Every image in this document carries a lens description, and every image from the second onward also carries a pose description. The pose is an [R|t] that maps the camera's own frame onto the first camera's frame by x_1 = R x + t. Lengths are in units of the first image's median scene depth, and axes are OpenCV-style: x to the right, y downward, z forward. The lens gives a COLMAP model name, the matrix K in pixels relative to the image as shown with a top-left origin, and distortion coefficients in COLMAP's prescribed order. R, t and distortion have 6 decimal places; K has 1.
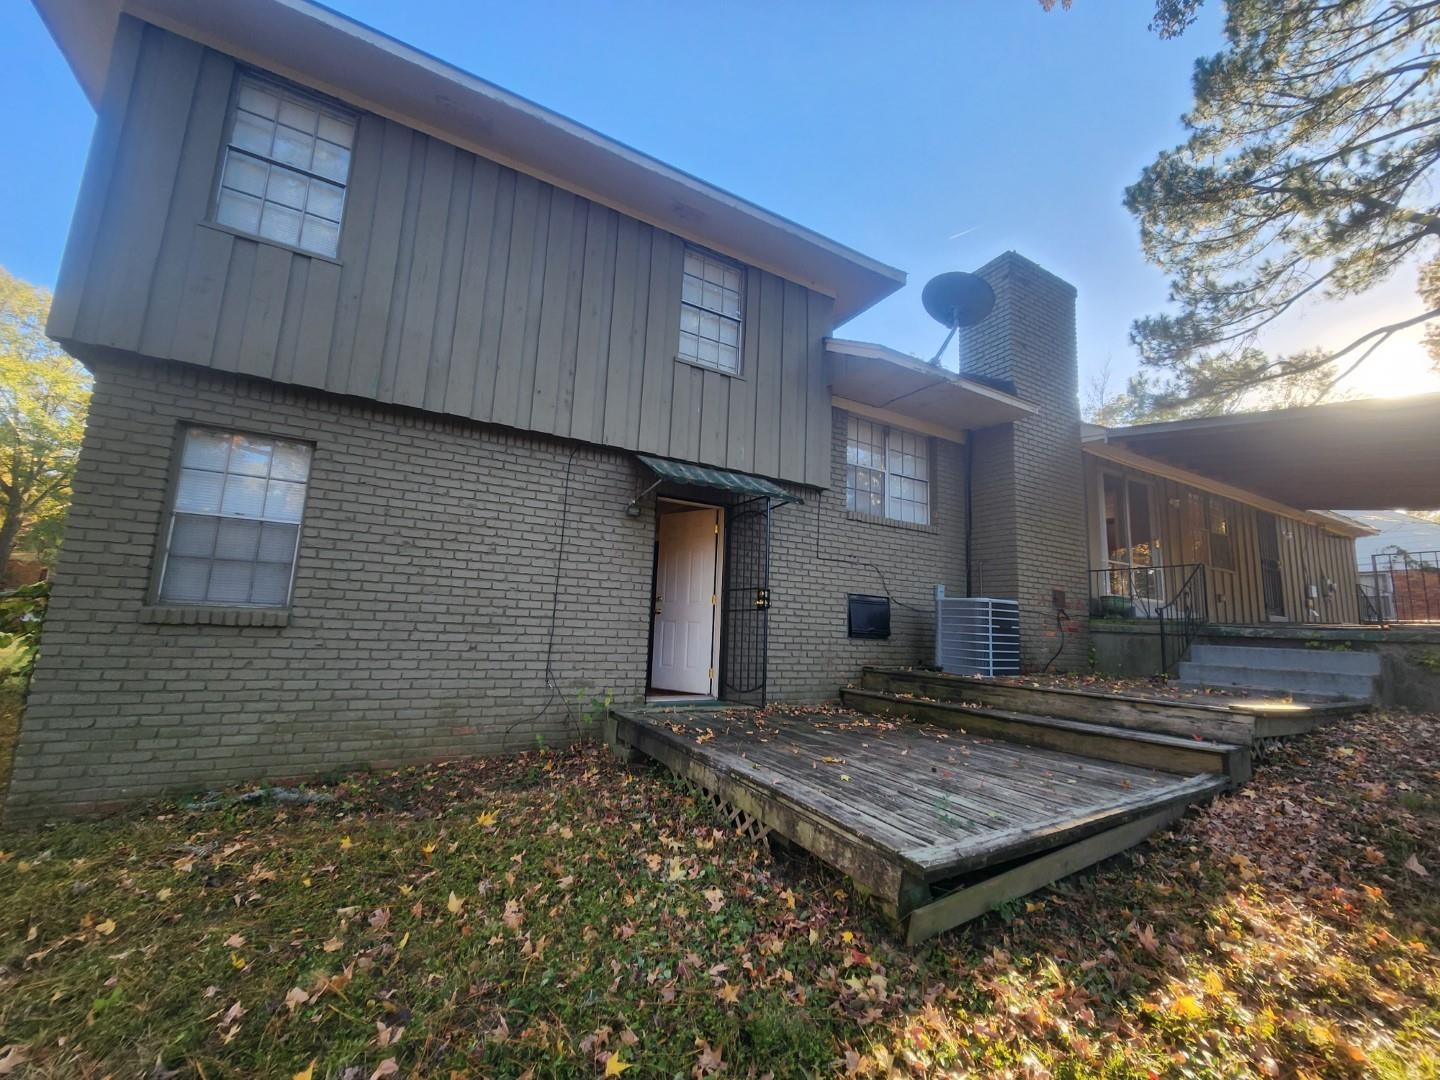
lens RADIAL K [[589.0, 0, 725.2], [0, 589.0, 540.4], [0, 0, 1]] dist [0.002638, -0.000232]
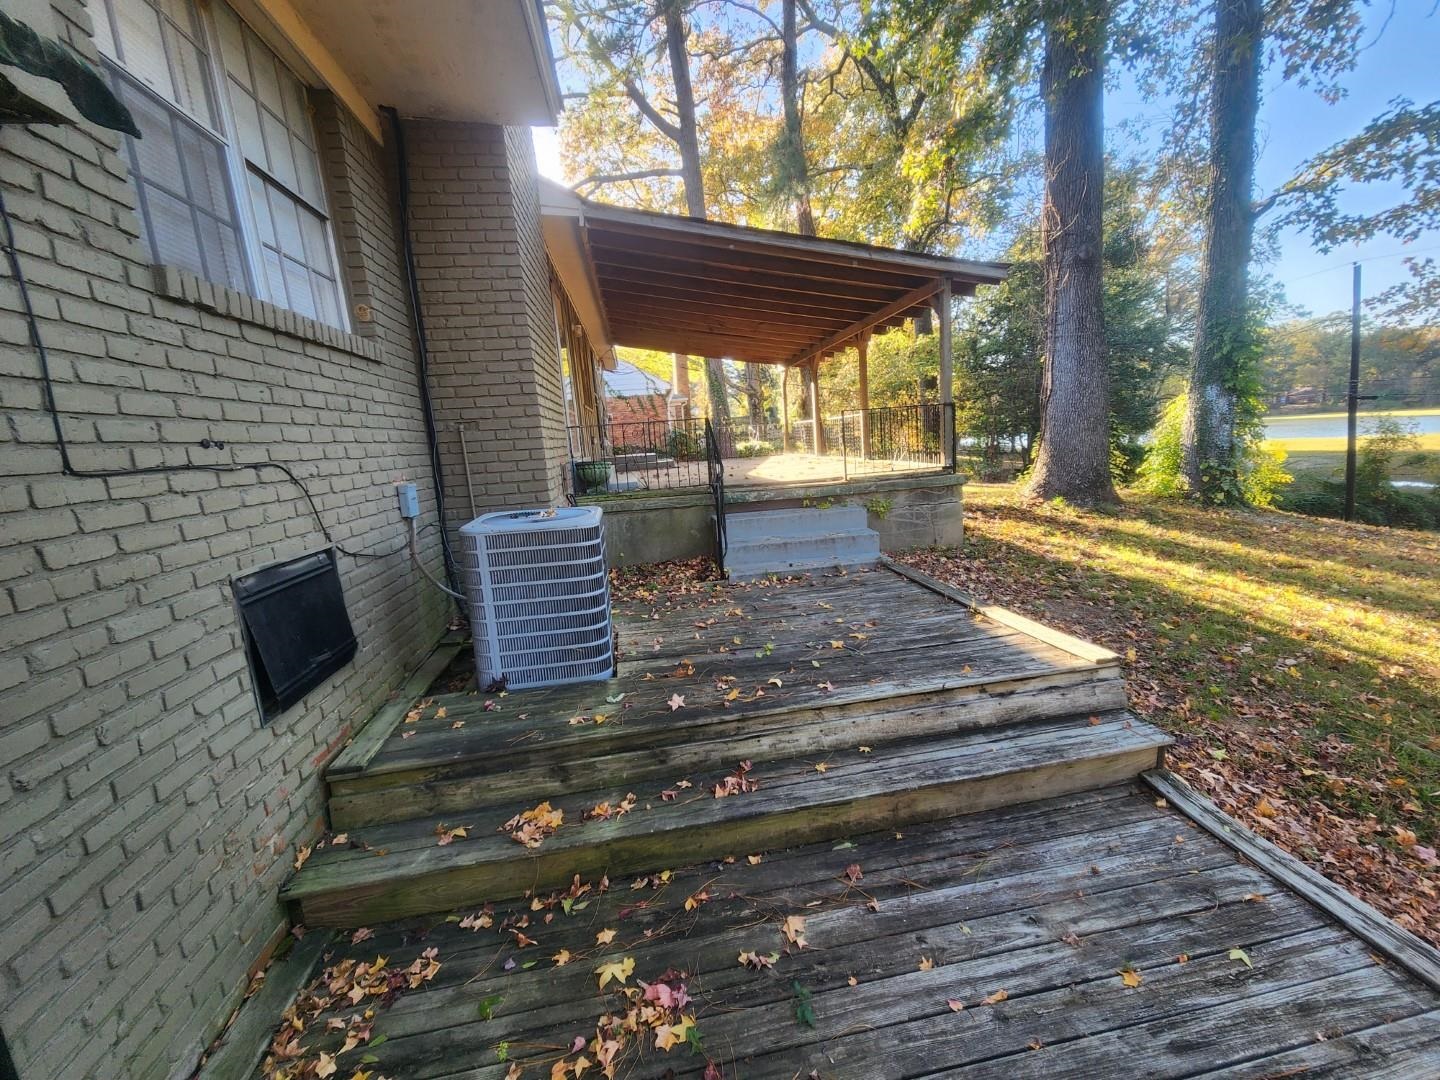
lens RADIAL K [[590.9, 0, 729.8], [0, 590.9, 542.4], [0, 0, 1]] dist [0.008054, -0.003312]
pose [[0.353302, -0.234159, 0.905730, 0.033334], [-0.054827, 0.961321, 0.269917, -0.013960], [-0.933901, -0.145020, 0.326799, 0.565735]]
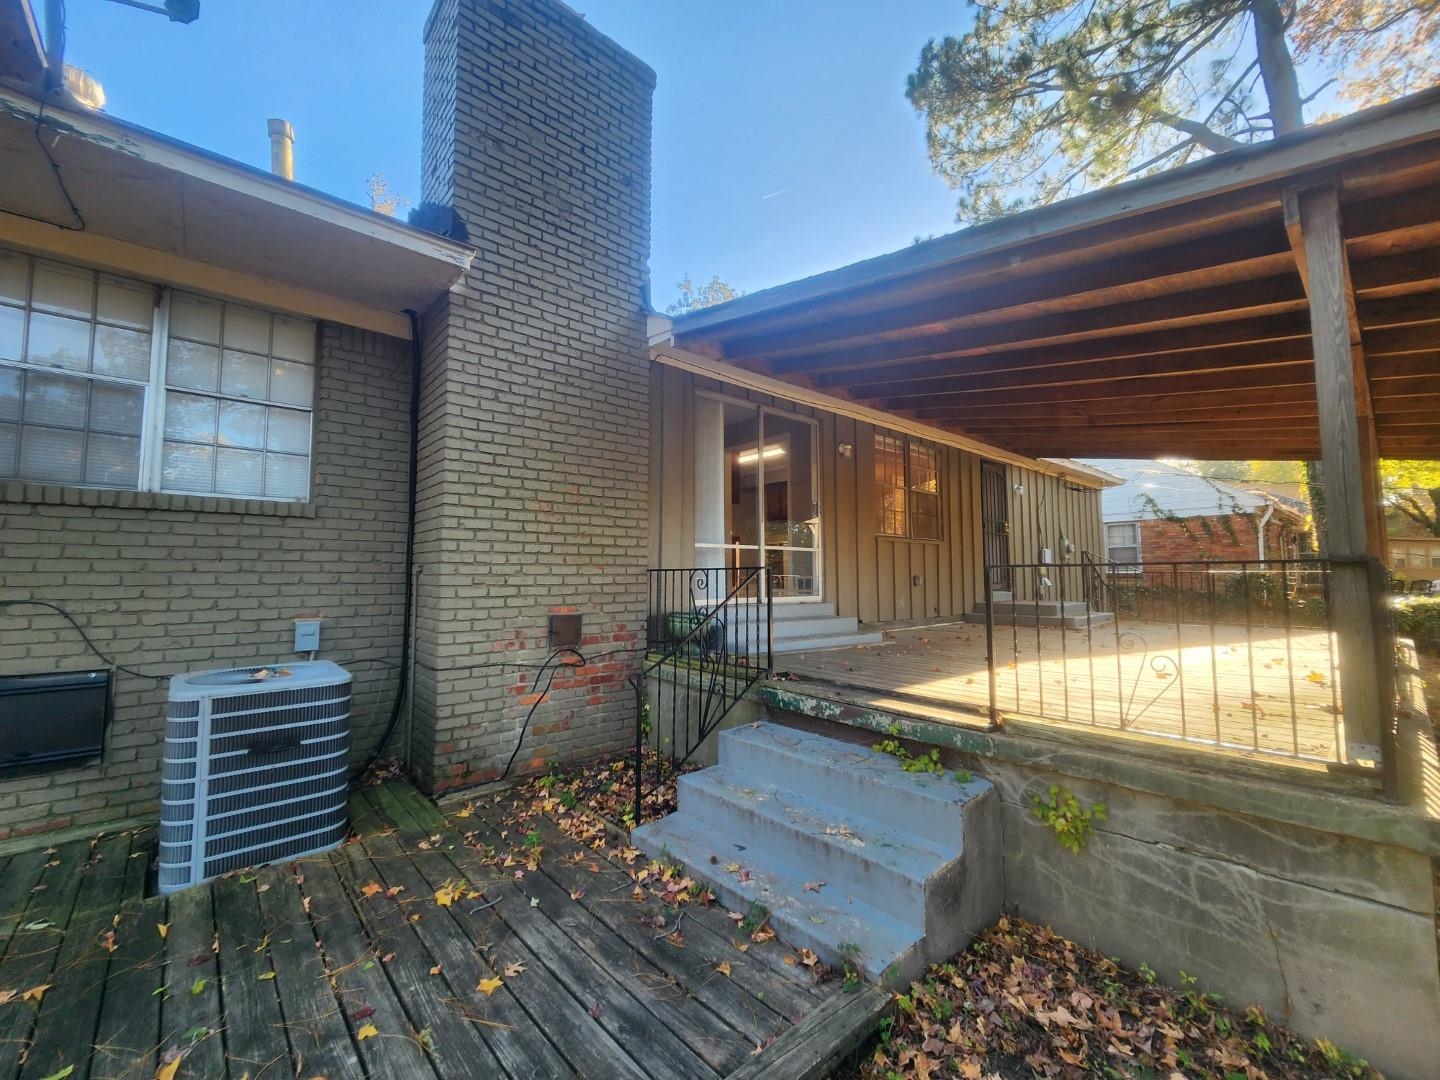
lens RADIAL K [[589.0, 0, 725.2], [0, 589.0, 540.4], [0, 0, 1]] dist [0.002638, -0.000232]
pose [[0.979094, -0.036435, 0.200118, 0.556441], [0.018648, 0.995762, 0.090060, -0.027719], [-0.202551, -0.084445, 0.975624, 0.408967]]
